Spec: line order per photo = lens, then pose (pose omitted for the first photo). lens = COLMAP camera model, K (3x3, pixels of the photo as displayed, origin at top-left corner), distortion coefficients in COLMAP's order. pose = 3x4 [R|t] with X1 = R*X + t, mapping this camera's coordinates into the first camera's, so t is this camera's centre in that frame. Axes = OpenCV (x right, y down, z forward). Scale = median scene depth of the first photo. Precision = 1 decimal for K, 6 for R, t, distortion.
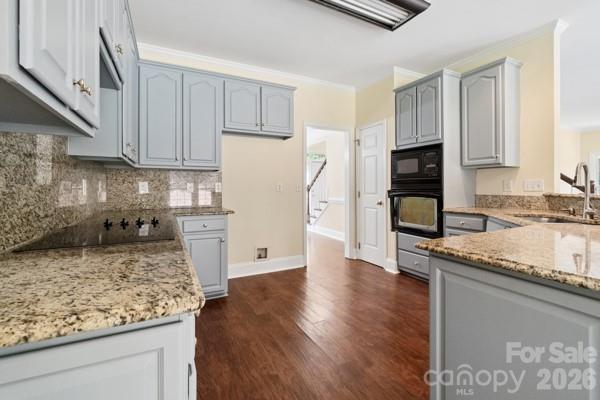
lens RADIAL K [[262.5, 0, 298.0], [0, 262.5, 193.8], [0, 0, 1]] dist [-0.007551, 0.001122]
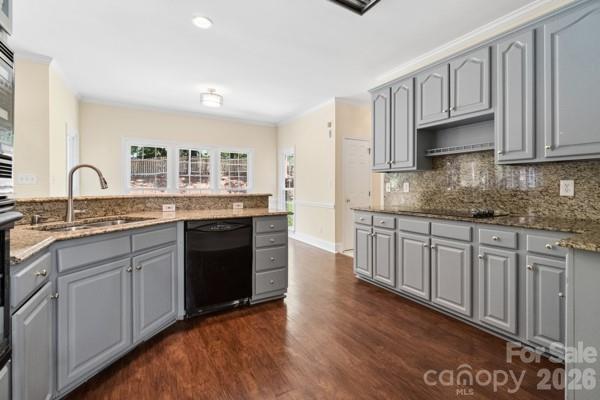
lens RADIAL K [[262.5, 0, 301.2], [0, 262.5, 193.9], [0, 0, 1]] dist [-0.007551, 0.001122]
pose [[-0.998329, 0.009082, -0.057073, 0.284819], [0.007845, 0.999730, 0.021856, -0.029230], [0.057256, 0.021372, -0.998131, 1.810150]]
